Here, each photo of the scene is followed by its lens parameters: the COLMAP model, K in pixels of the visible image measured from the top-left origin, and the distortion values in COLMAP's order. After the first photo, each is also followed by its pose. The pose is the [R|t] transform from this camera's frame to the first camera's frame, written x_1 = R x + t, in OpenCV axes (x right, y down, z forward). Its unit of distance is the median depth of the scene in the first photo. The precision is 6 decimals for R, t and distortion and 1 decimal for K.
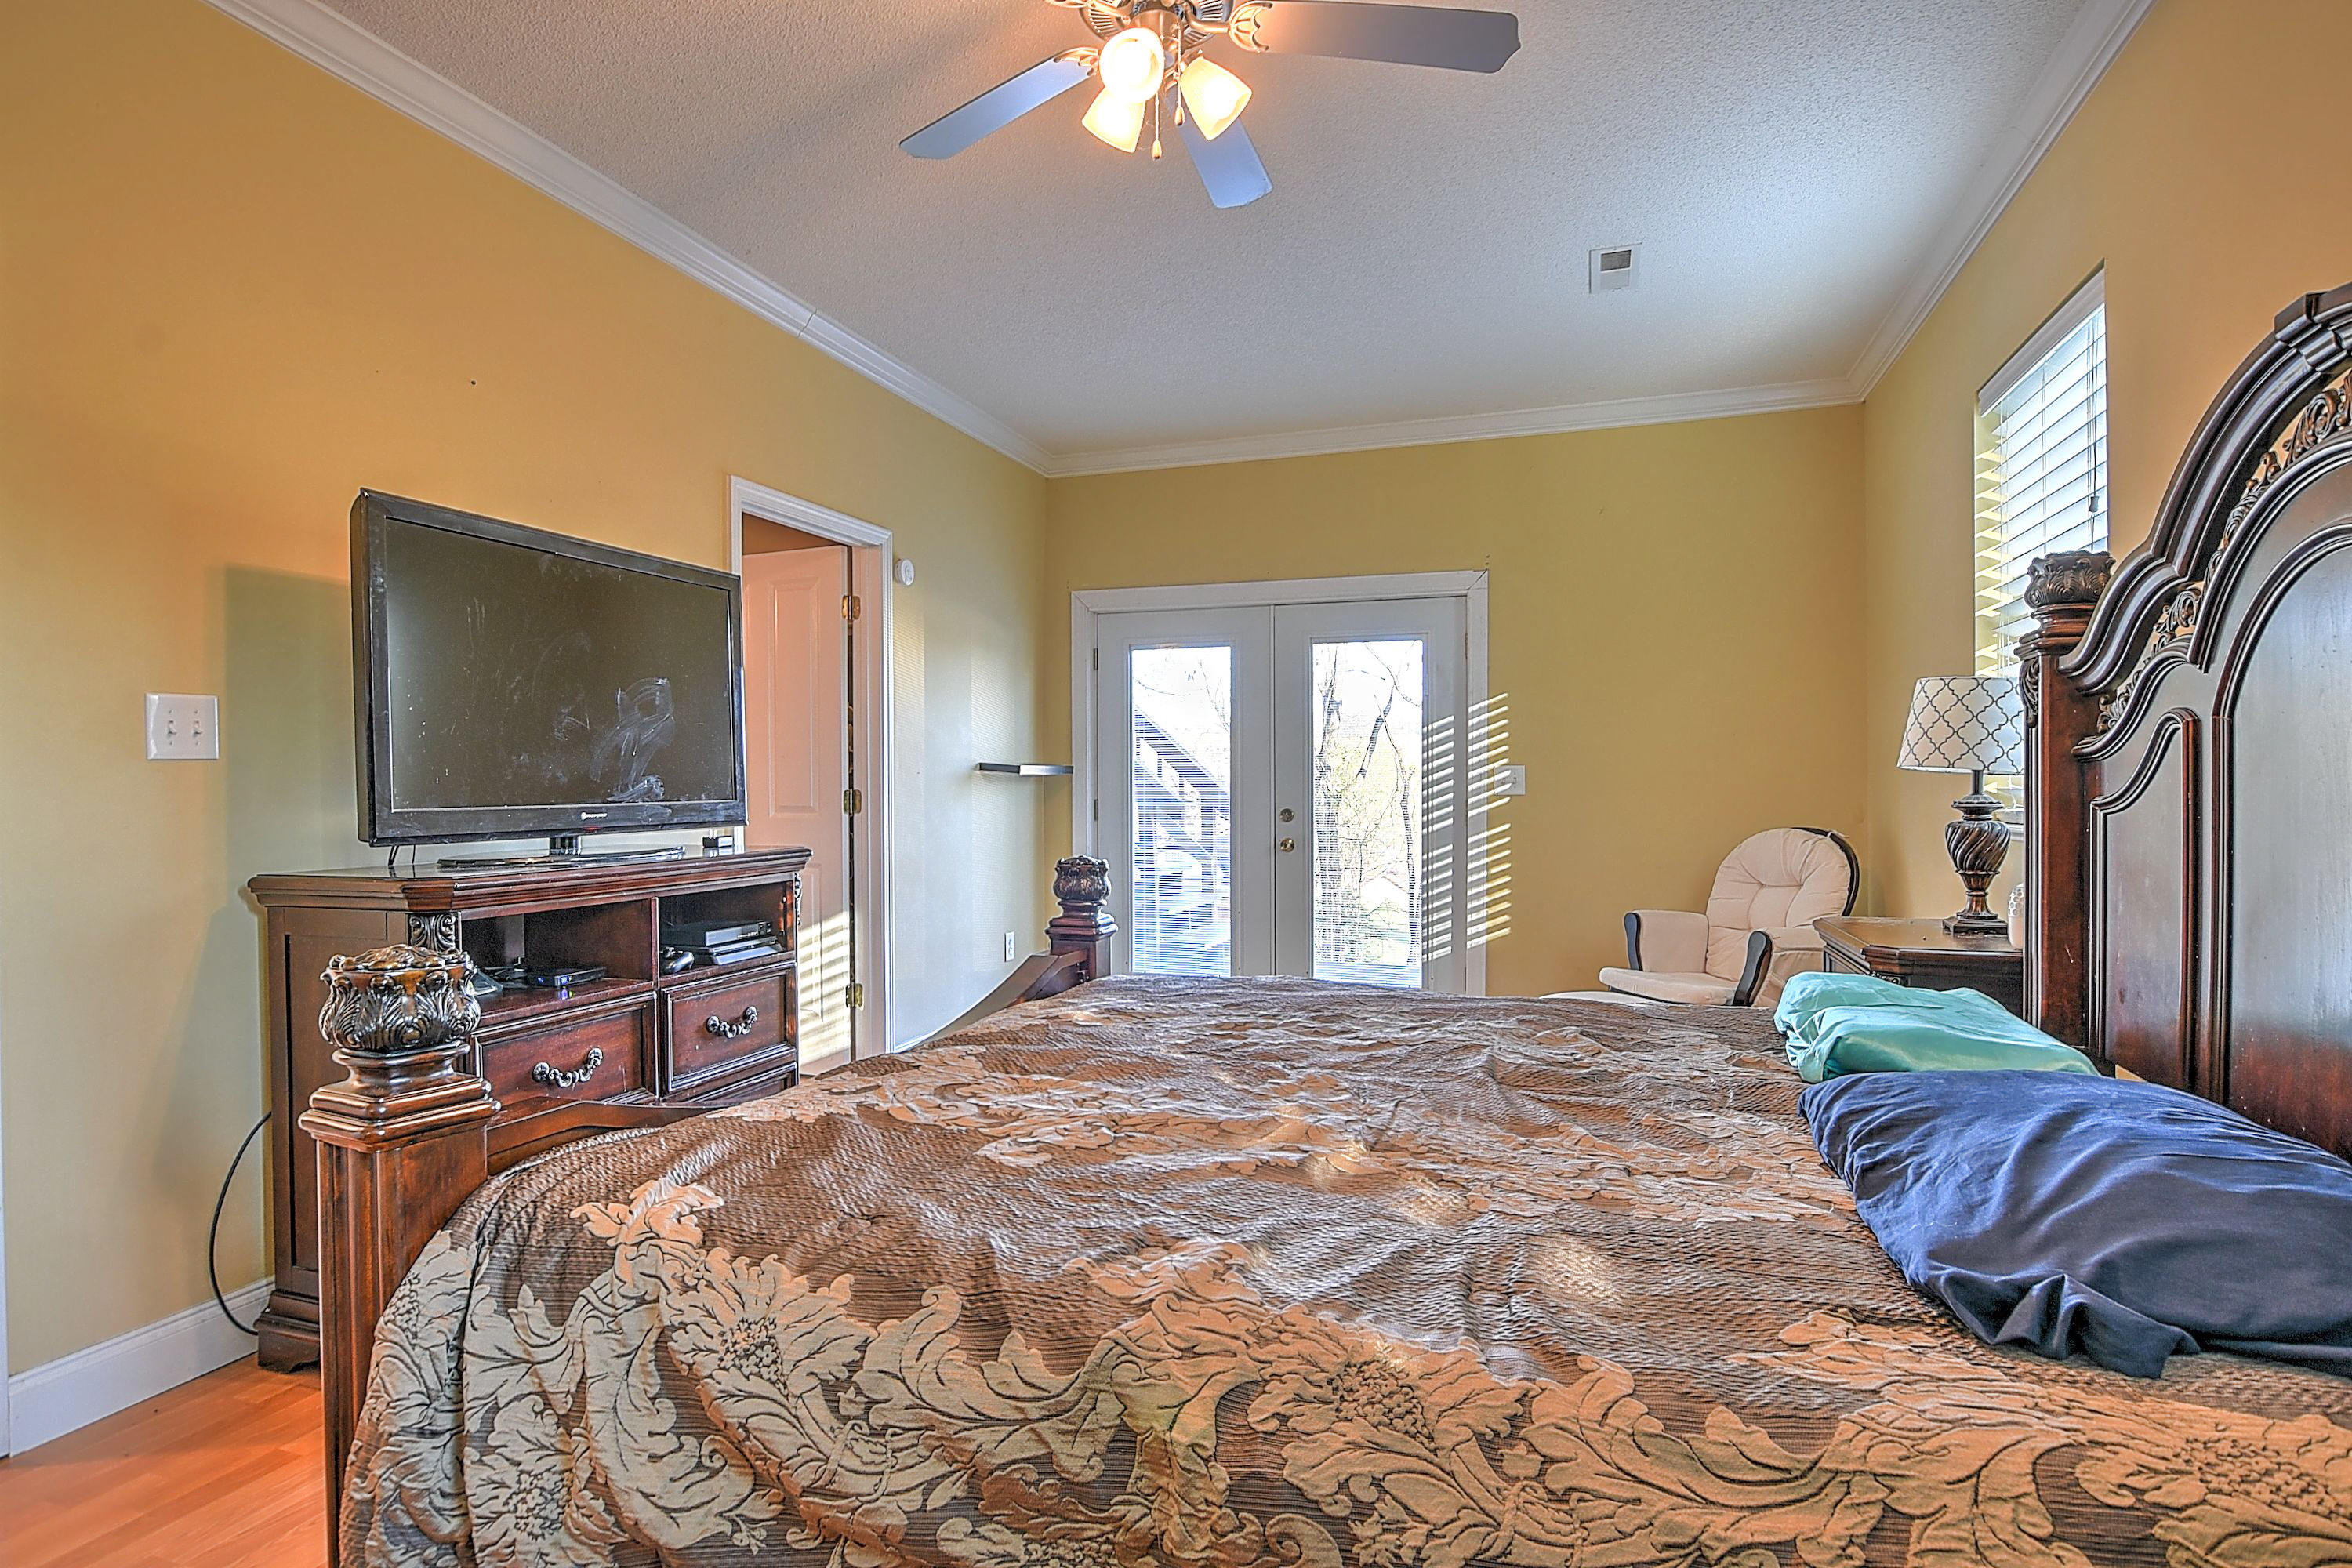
lens RADIAL K [[1226.9, 0, 1157.8], [0, 1226.9, 784.6], [0, 0, 1]] dist [-0.027647, 0.007817]
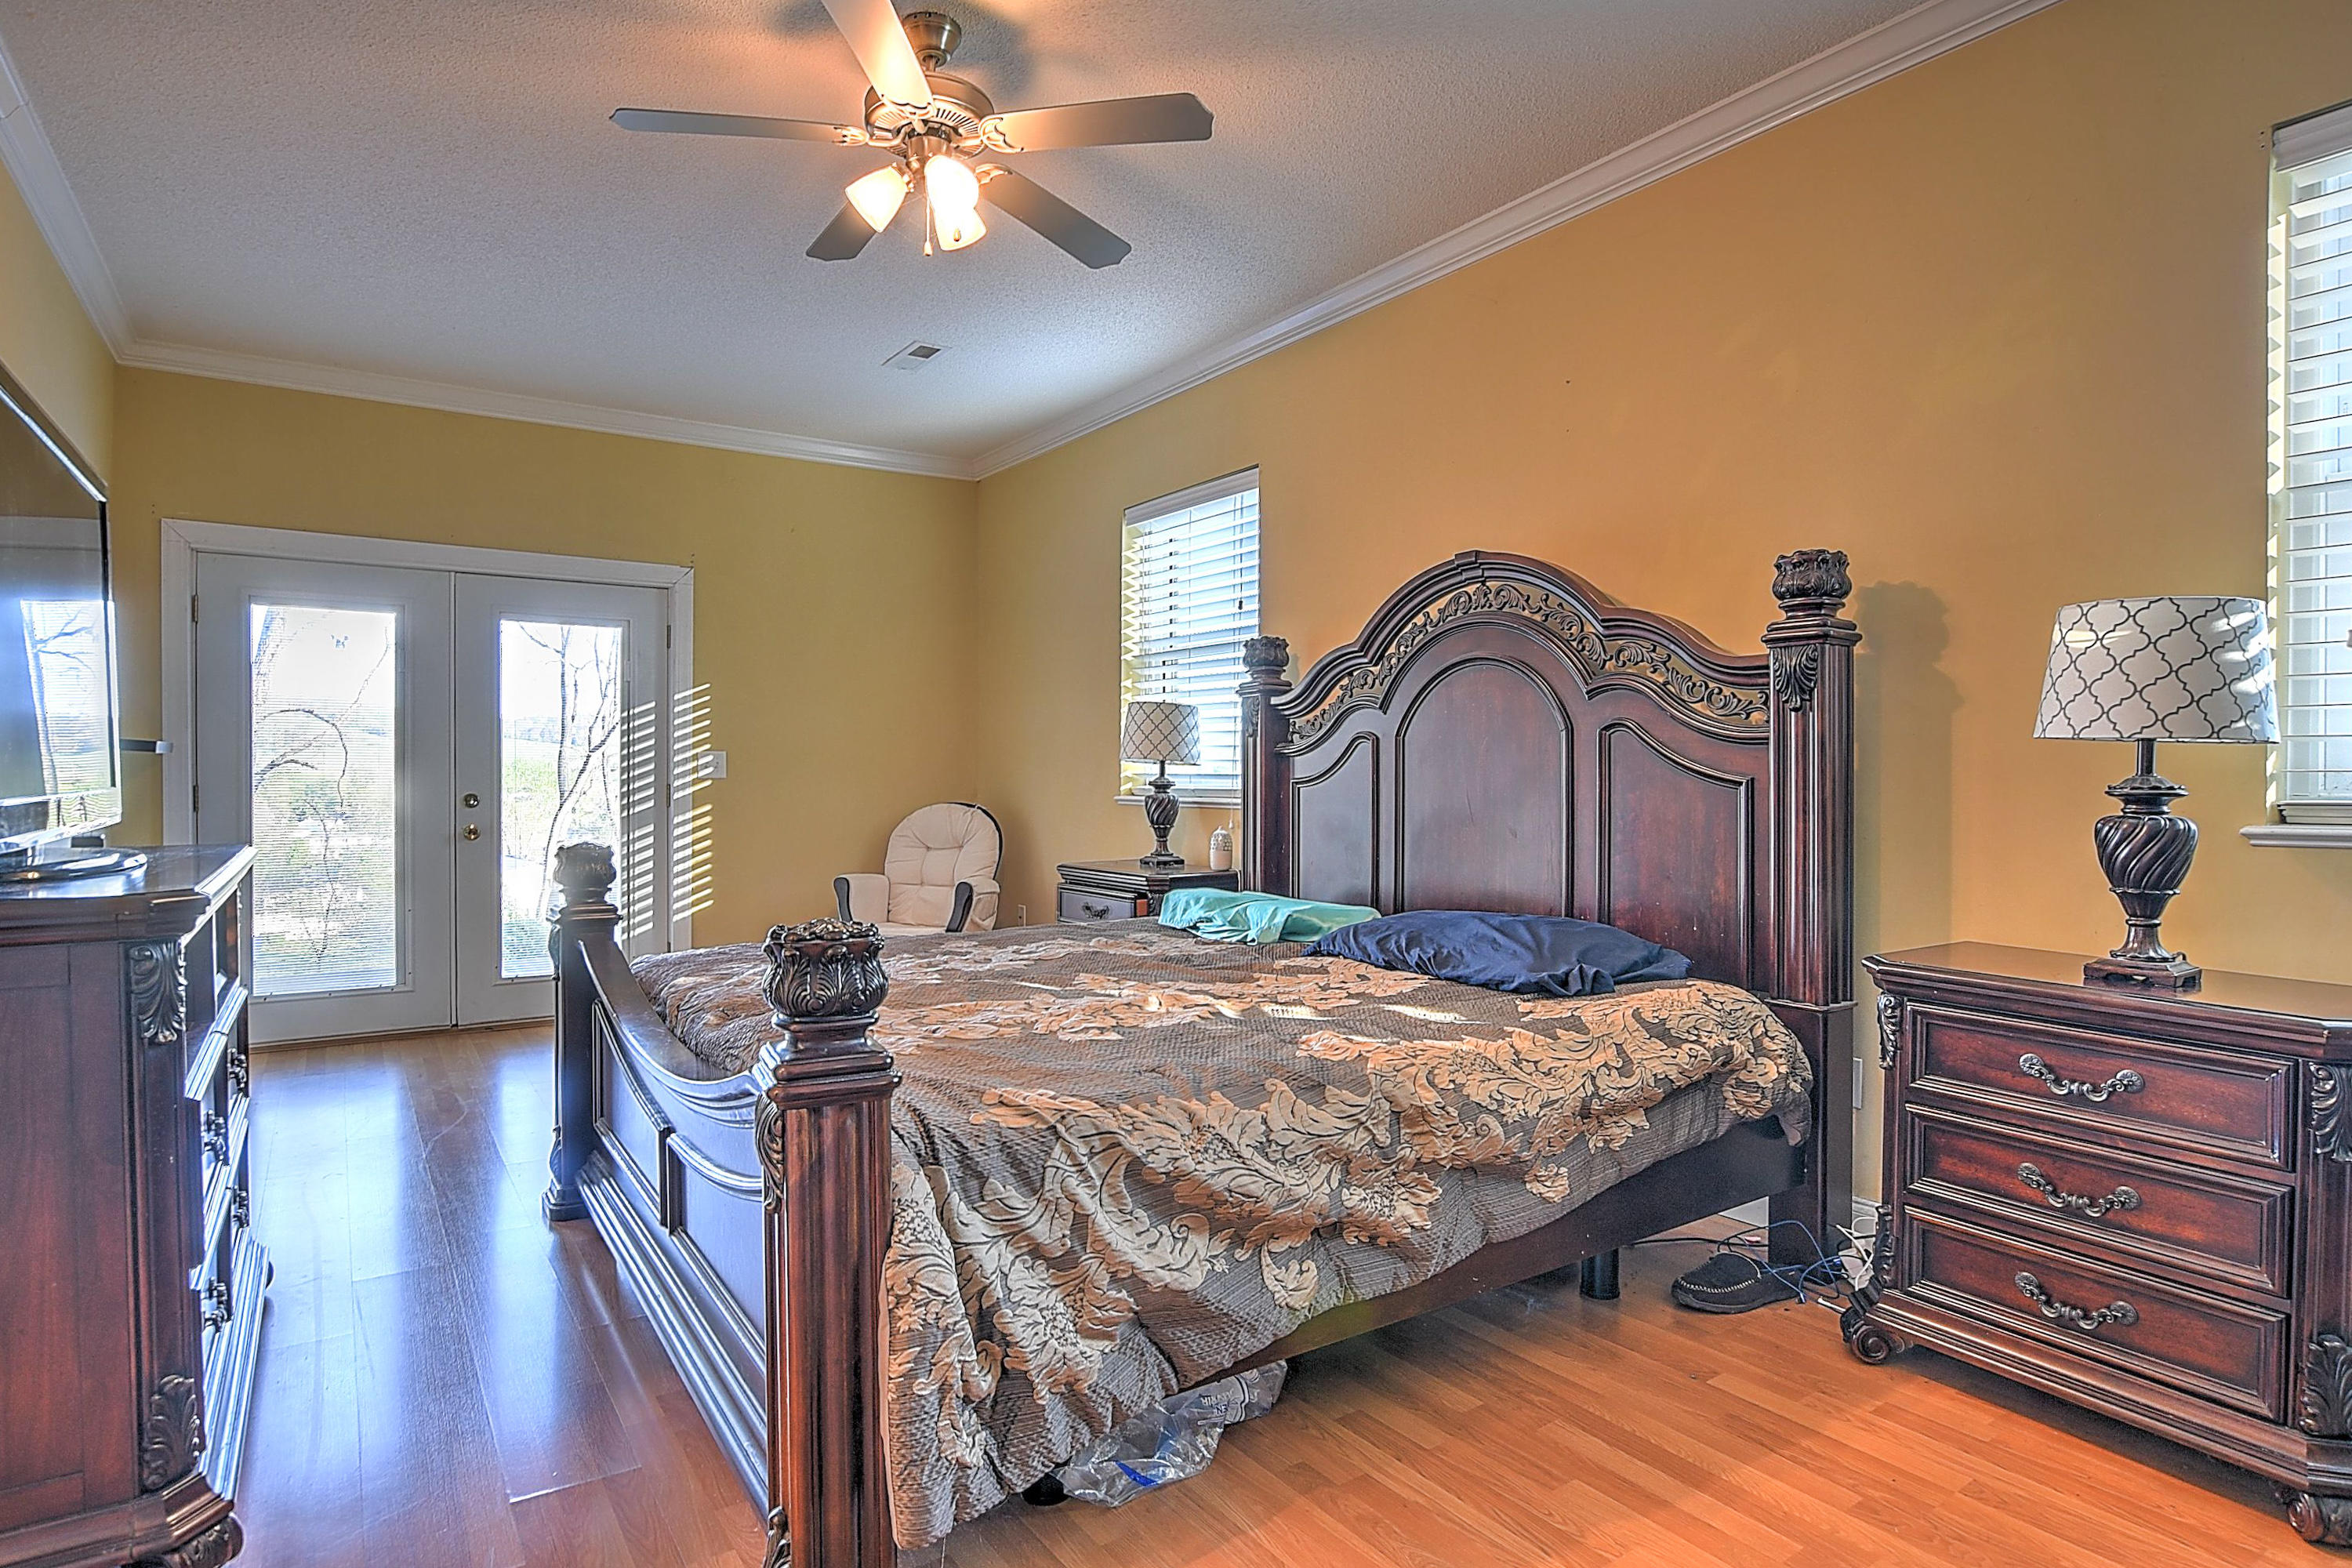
lens RADIAL K [[1226.9, 0, 1157.8], [0, 1226.9, 784.6], [0, 0, 1]] dist [-0.027647, 0.007817]
pose [[0.597217, -0.006257, 0.802055, -0.346498], [-0.004445, 0.999928, 0.011111, 0.000785], [-0.802067, -0.010201, 0.597147, 0.034150]]
